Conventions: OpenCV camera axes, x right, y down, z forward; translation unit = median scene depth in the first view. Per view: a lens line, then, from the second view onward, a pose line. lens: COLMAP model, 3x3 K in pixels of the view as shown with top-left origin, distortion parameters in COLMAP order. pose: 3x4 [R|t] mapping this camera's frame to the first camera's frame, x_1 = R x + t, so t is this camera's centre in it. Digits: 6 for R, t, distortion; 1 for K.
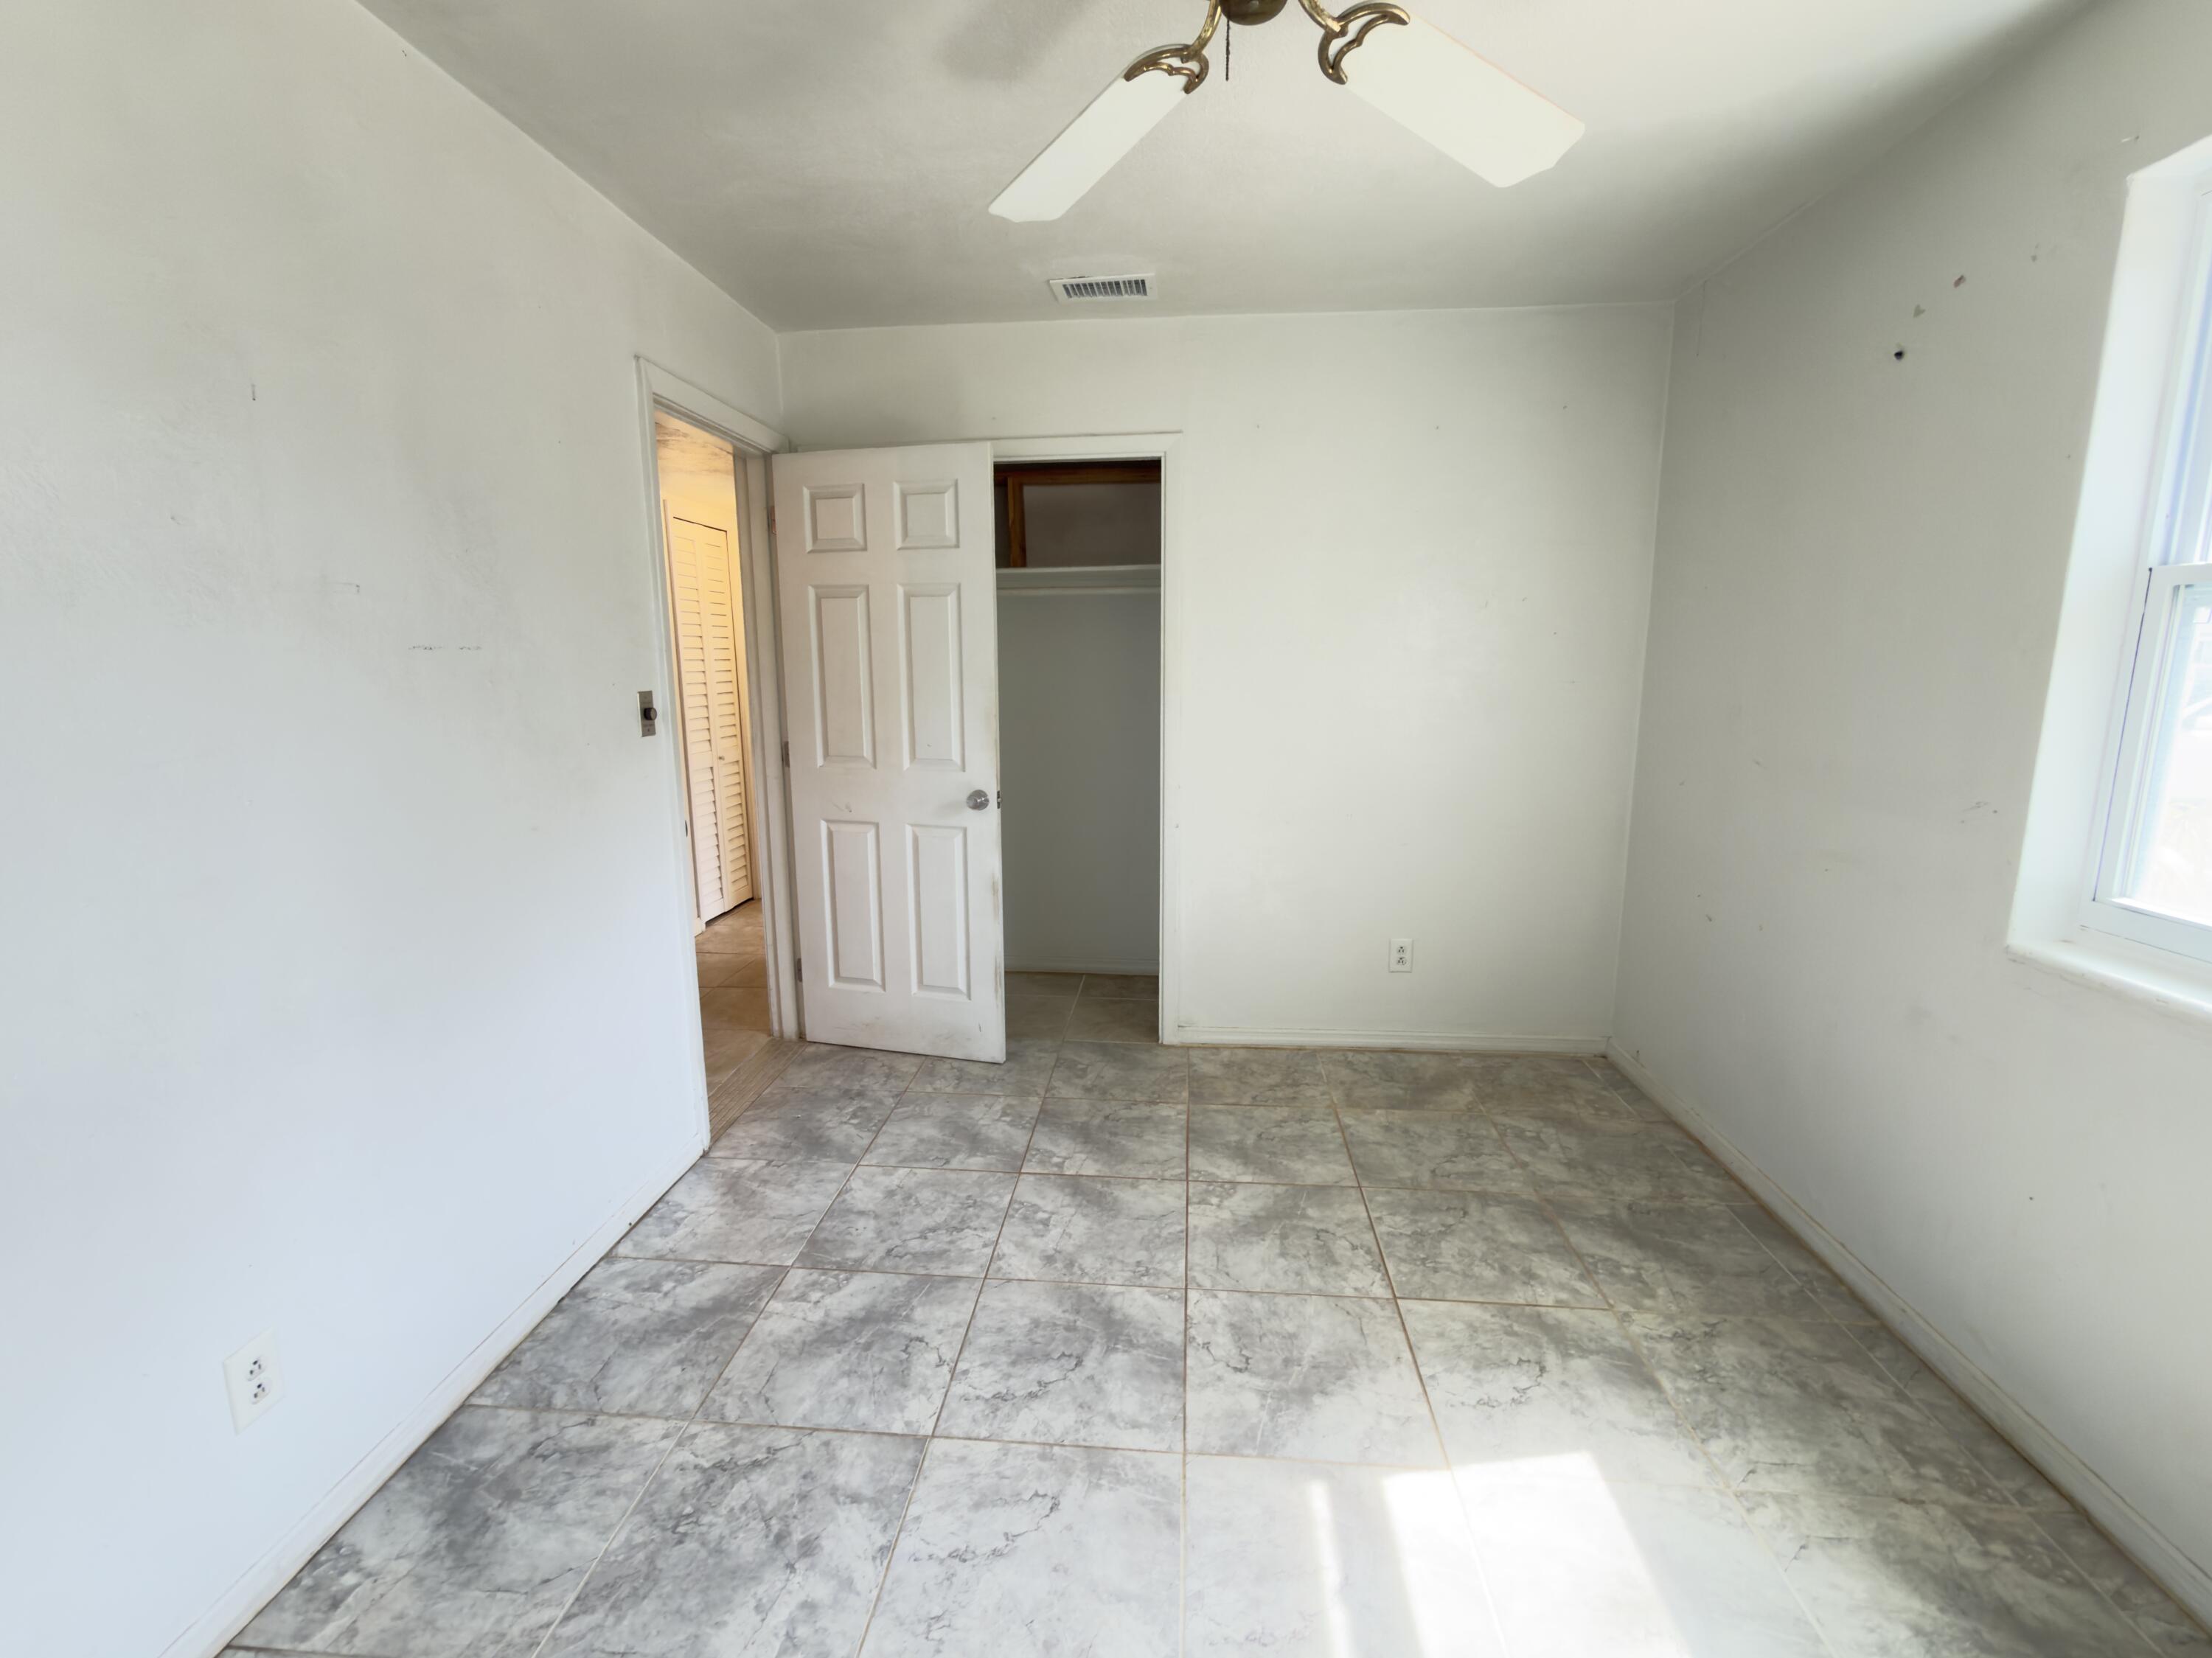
lens RADIAL K [[965.3, 0, 1106.9], [0, 965.3, 827.7], [0, 0, 1]] dist [0.000990, 0.000215]
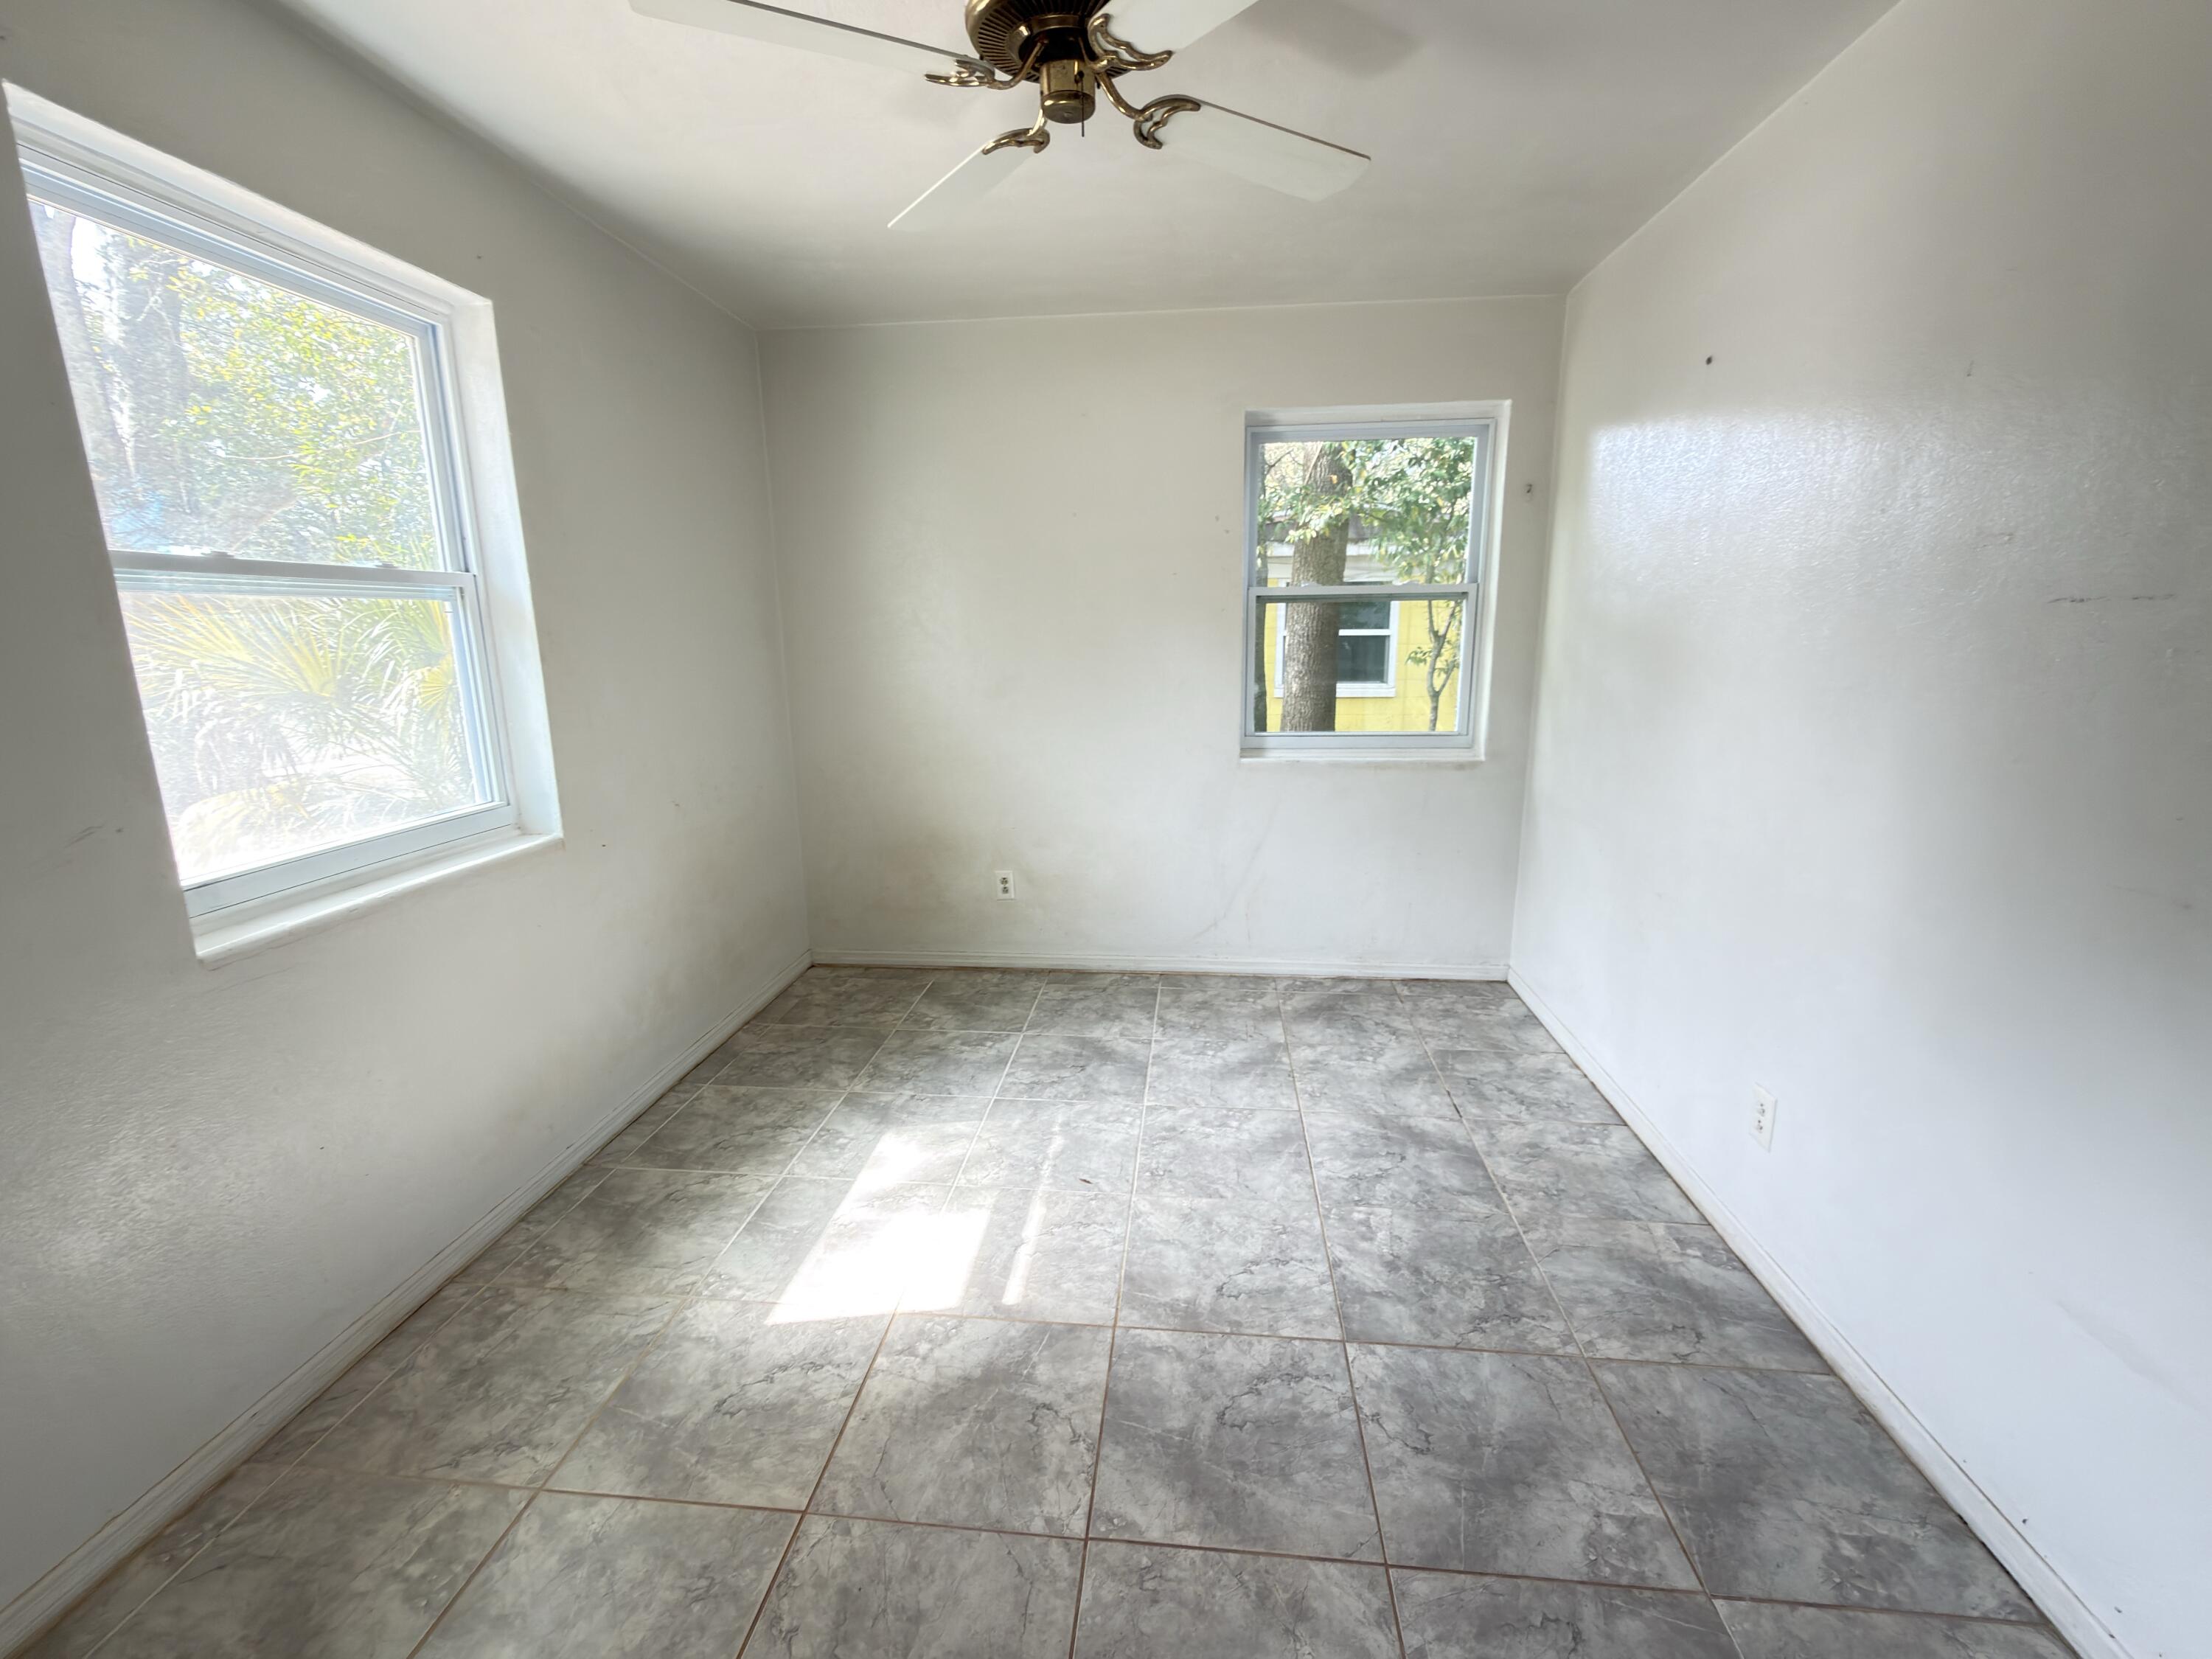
lens RADIAL K [[965.4, 0, 1106.9], [0, 965.4, 828.2], [0, 0, 1]] dist [0.000990, 0.000215]
pose [[-0.999749, 0.011197, 0.019421, 0.055970], [0.017622, 0.928023, 0.372105, -0.302443], [-0.013857, 0.372353, -0.927988, 1.698993]]
